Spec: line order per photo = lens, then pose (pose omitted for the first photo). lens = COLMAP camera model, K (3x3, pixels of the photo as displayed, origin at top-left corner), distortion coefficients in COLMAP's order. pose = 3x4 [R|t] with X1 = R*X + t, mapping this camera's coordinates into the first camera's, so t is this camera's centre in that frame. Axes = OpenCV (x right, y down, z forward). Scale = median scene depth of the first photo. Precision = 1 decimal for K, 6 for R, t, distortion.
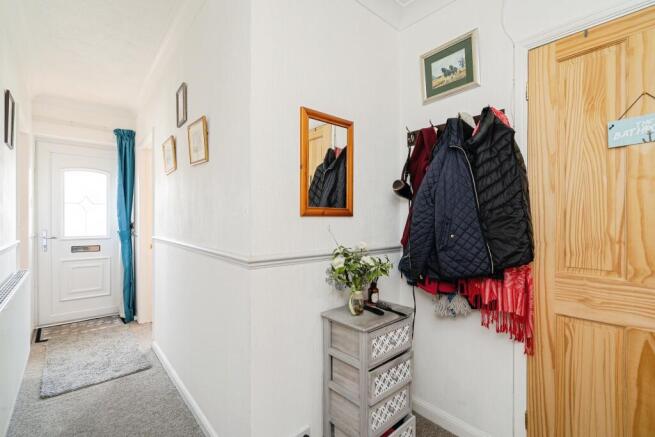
lens RADIAL K [[298.2, 0, 327.1], [0, 298.2, 217.7], [0, 0, 1]] dist [-0.003300, -0.000986]
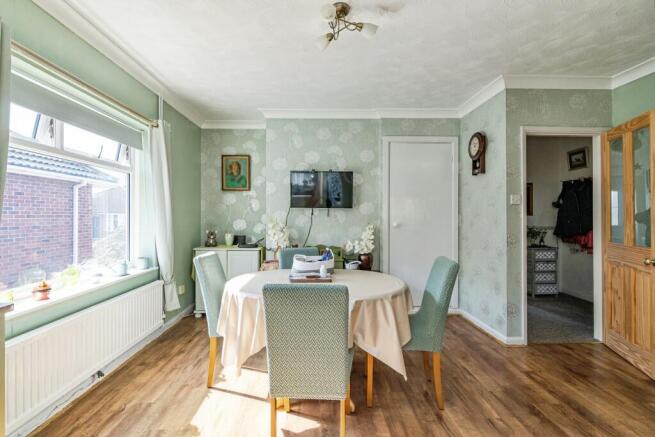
lens RADIAL K [[298.2, 0, 326.4], [0, 298.2, 217.0], [0, 0, 1]] dist [-0.003300, -0.000986]
pose [[0.771049, 0.004904, -0.636757, 0.381972], [-0.001150, 0.999979, 0.006308, -0.000855], [0.636774, -0.004132, 0.771039, -2.526681]]
